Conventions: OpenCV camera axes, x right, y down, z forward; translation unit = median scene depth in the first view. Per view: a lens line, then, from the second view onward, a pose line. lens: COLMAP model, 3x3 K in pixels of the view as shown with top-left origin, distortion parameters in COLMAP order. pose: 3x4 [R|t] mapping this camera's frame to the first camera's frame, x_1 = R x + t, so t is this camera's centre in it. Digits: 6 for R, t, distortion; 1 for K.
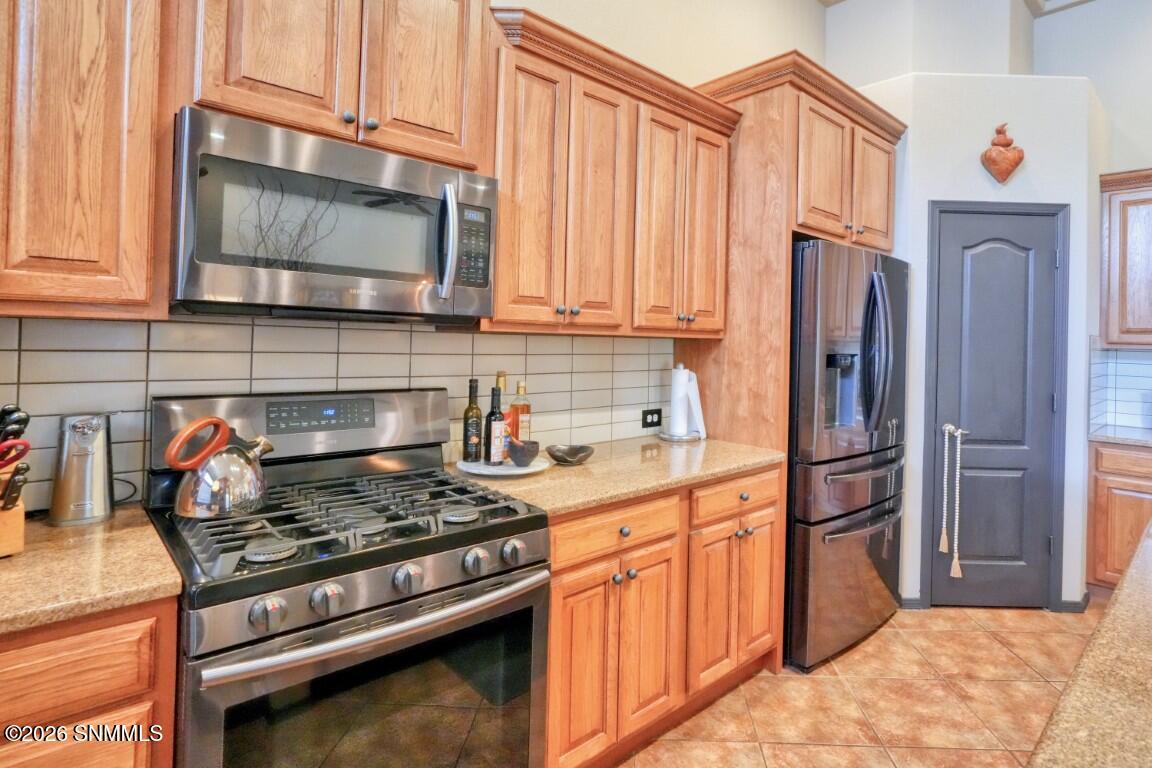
lens RADIAL K [[608.7, 0, 640.1], [0, 608.7, 336.2], [0, 0, 1]] dist [-0.008966, 0.001991]
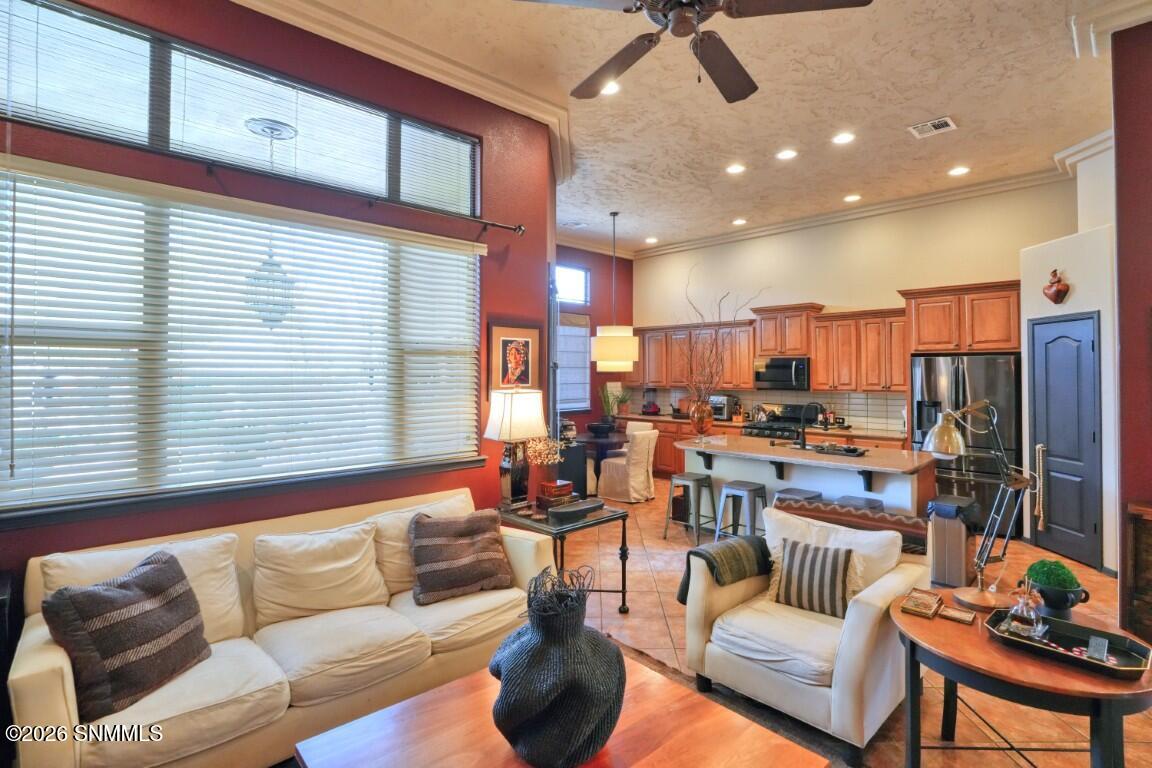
lens RADIAL K [[562.3, 0, 578.1], [0, 562.3, 376.7], [0, 0, 1]] dist [-0.014504, 0.005271]
pose [[-0.027044, -0.014859, -0.999524, 2.518763], [0.011887, 0.999814, -0.015185, -0.050029], [0.999564, -0.012292, -0.026862, -0.348629]]
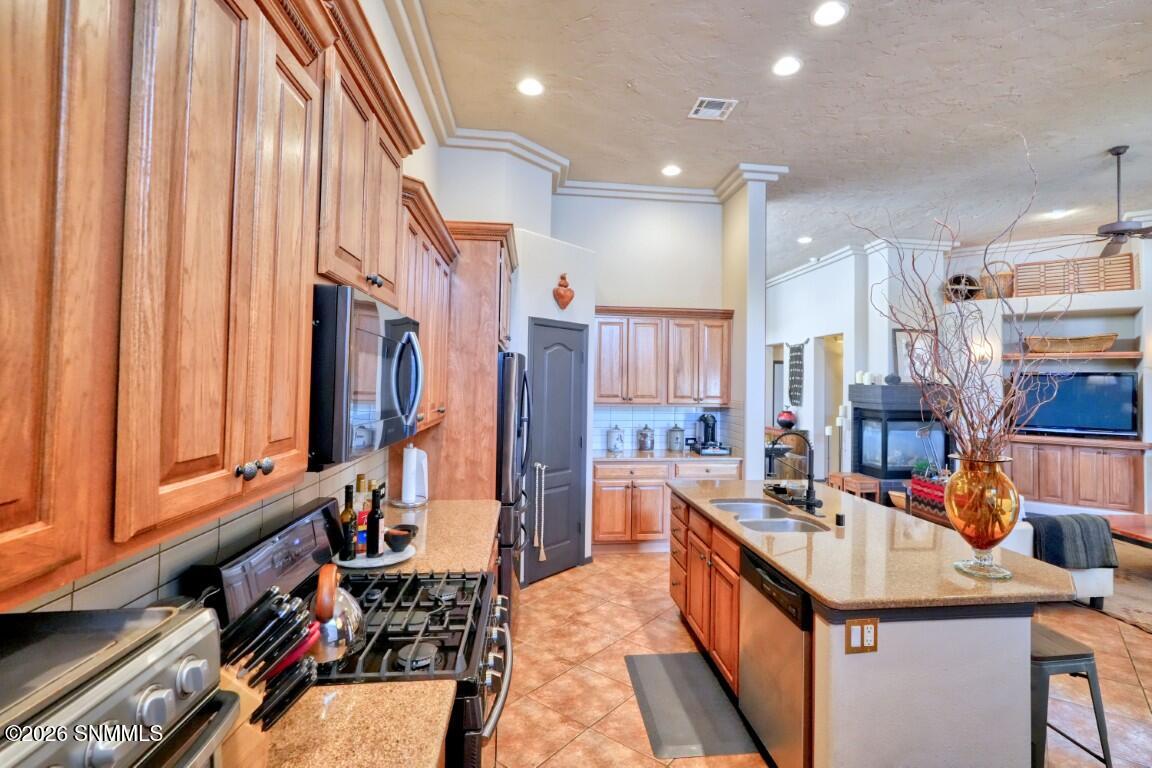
lens RADIAL K [[562.3, 0, 610.1], [0, 562.3, 365.4], [0, 0, 1]] dist [-0.014504, 0.005271]
pose [[0.606427, 0.009095, 0.795087, -0.592774], [-0.008290, 0.999953, -0.005116, -0.110514], [-0.795096, -0.003489, 0.606473, -0.011659]]
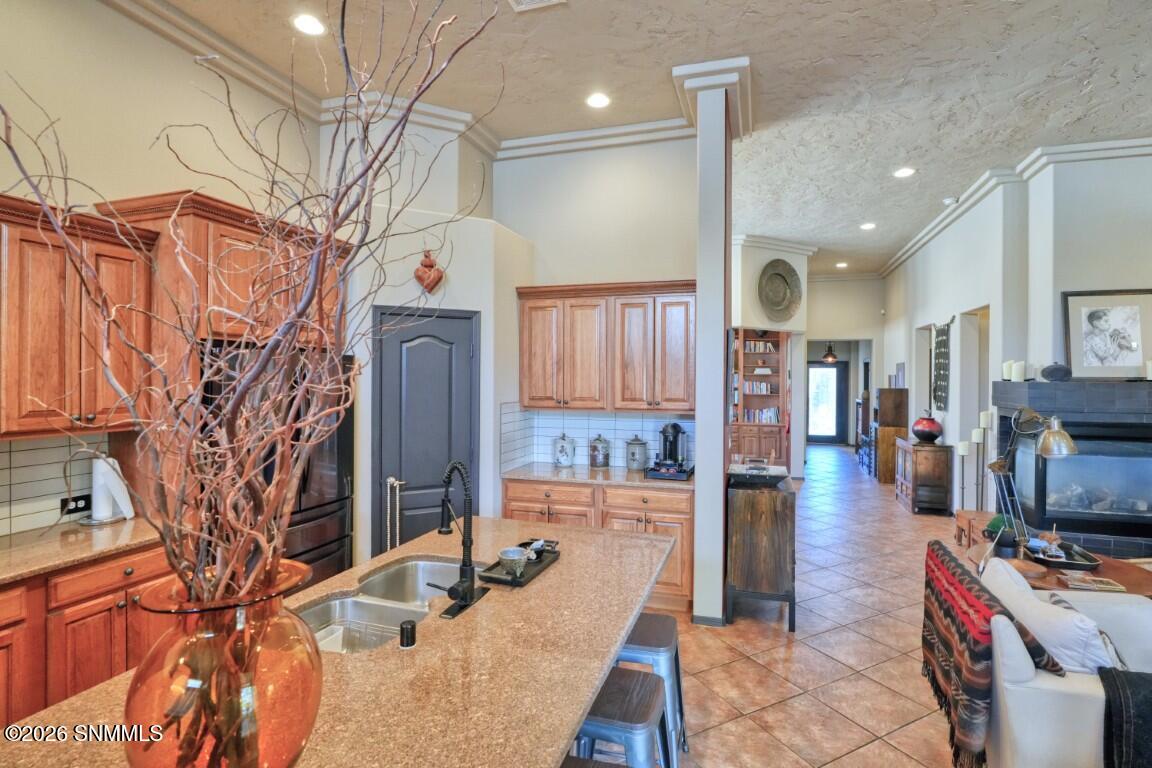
lens RADIAL K [[562.3, 0, 591.9], [0, 562.3, 379.1], [0, 0, 1]] dist [-0.014504, 0.005271]
pose [[0.884881, -0.020565, 0.465362, 0.383709], [0.011184, 0.999675, 0.022910, -0.102717], [-0.465682, -0.015068, 0.884824, -0.305186]]
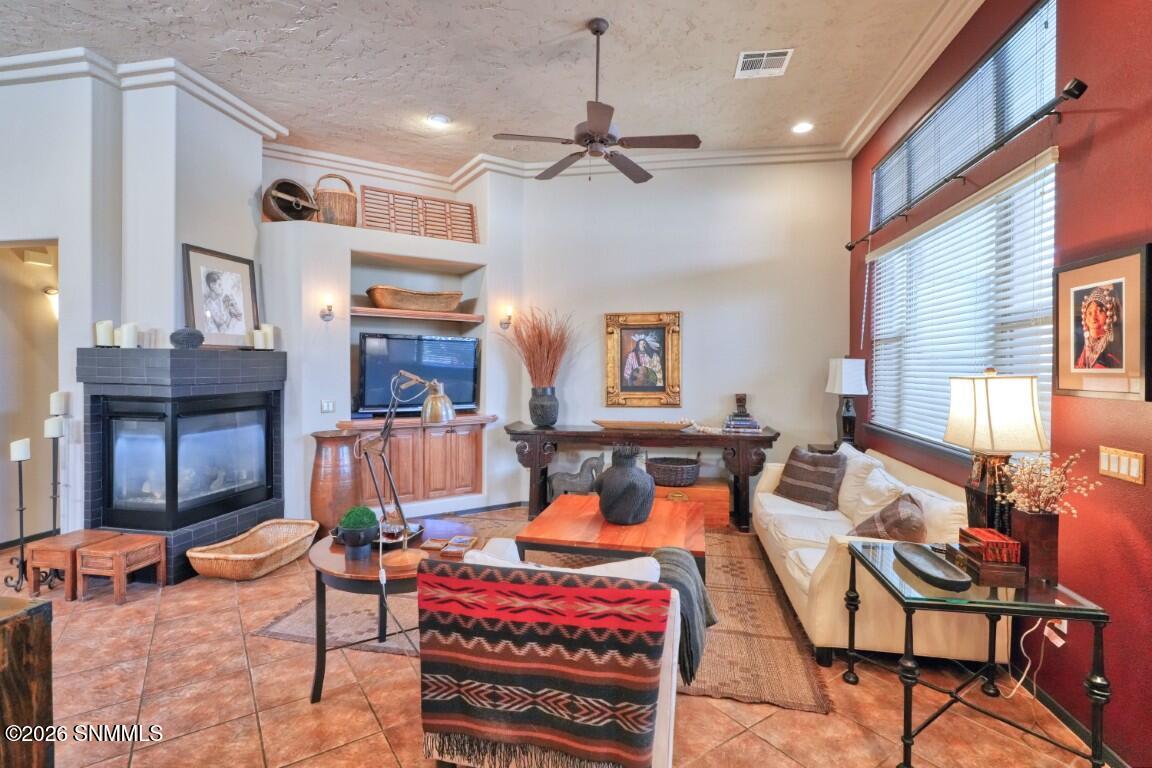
lens RADIAL K [[548.5, 0, 566.7], [0, 548.5, 372.2], [0, 0, 1]] dist [-0.011381, 0.000964]
pose [[-0.562052, -0.039838, 0.826142, 0.728221], [-0.031047, 0.999152, 0.027059, -0.047600], [-0.826519, -0.010441, -0.562812, 0.543977]]
